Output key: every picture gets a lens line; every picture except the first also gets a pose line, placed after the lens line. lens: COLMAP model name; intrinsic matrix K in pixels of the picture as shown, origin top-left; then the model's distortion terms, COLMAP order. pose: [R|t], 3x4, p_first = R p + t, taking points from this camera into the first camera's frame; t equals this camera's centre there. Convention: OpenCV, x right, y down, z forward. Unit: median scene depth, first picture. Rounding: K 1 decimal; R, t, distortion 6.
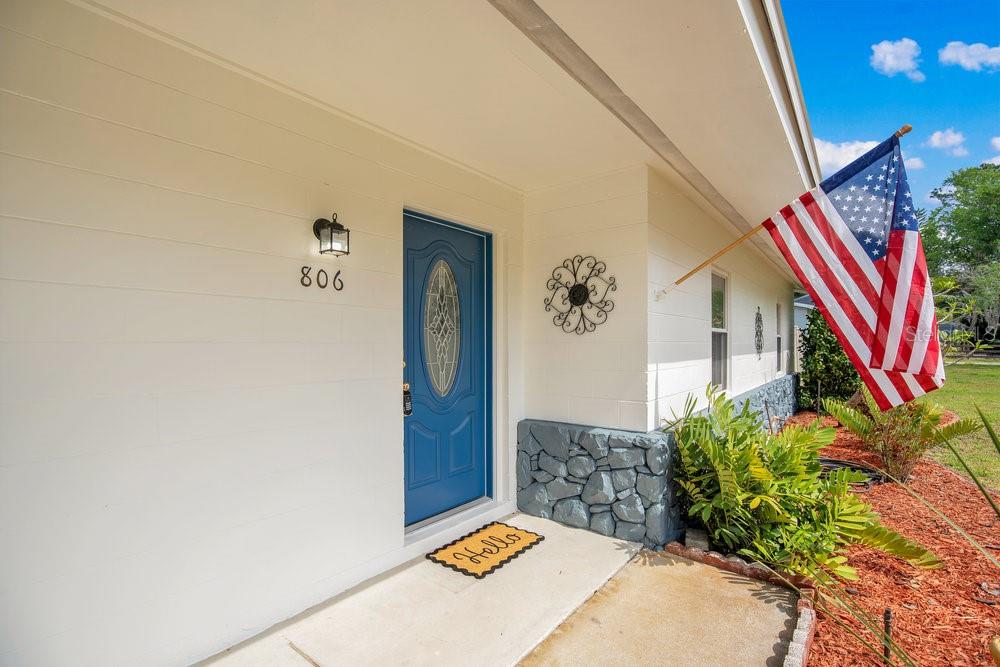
lens RADIAL K [[456.5, 0, 488.1], [0, 456.5, 357.2], [0, 0, 1]] dist [-0.009983, 0.000428]
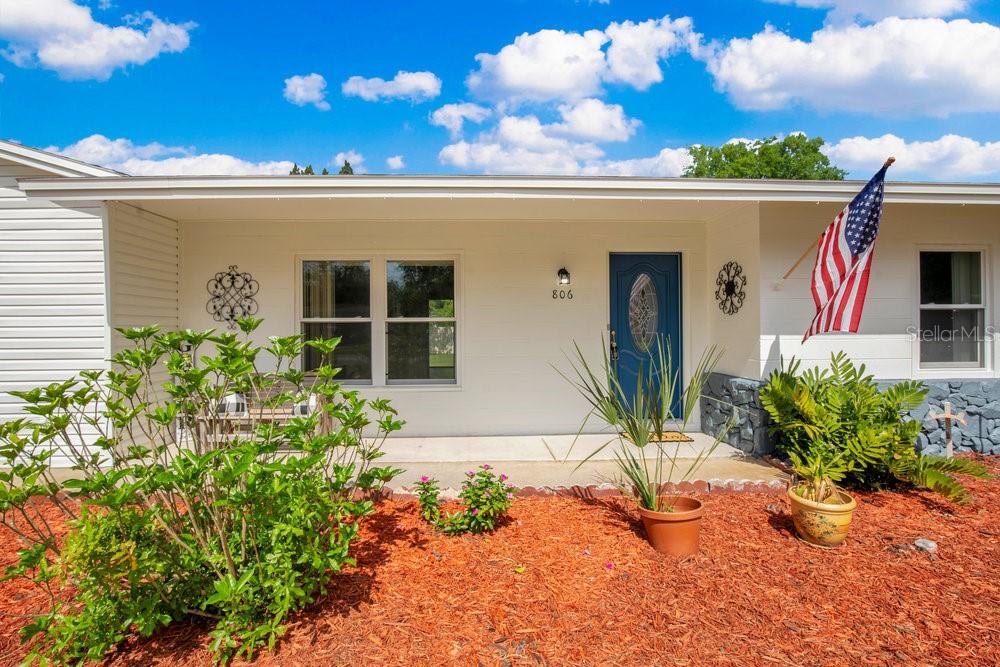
lens RADIAL K [[495.6, 0, 500.0], [0, 495.6, 333.5], [0, 0, 1]] dist [-0.015014, 0.000580]
pose [[0.671500, 0.009178, -0.740947, 0.902009], [-0.015705, 0.999875, -0.001847, 0.026243], [0.740838, 0.012877, 0.671560, -0.648938]]
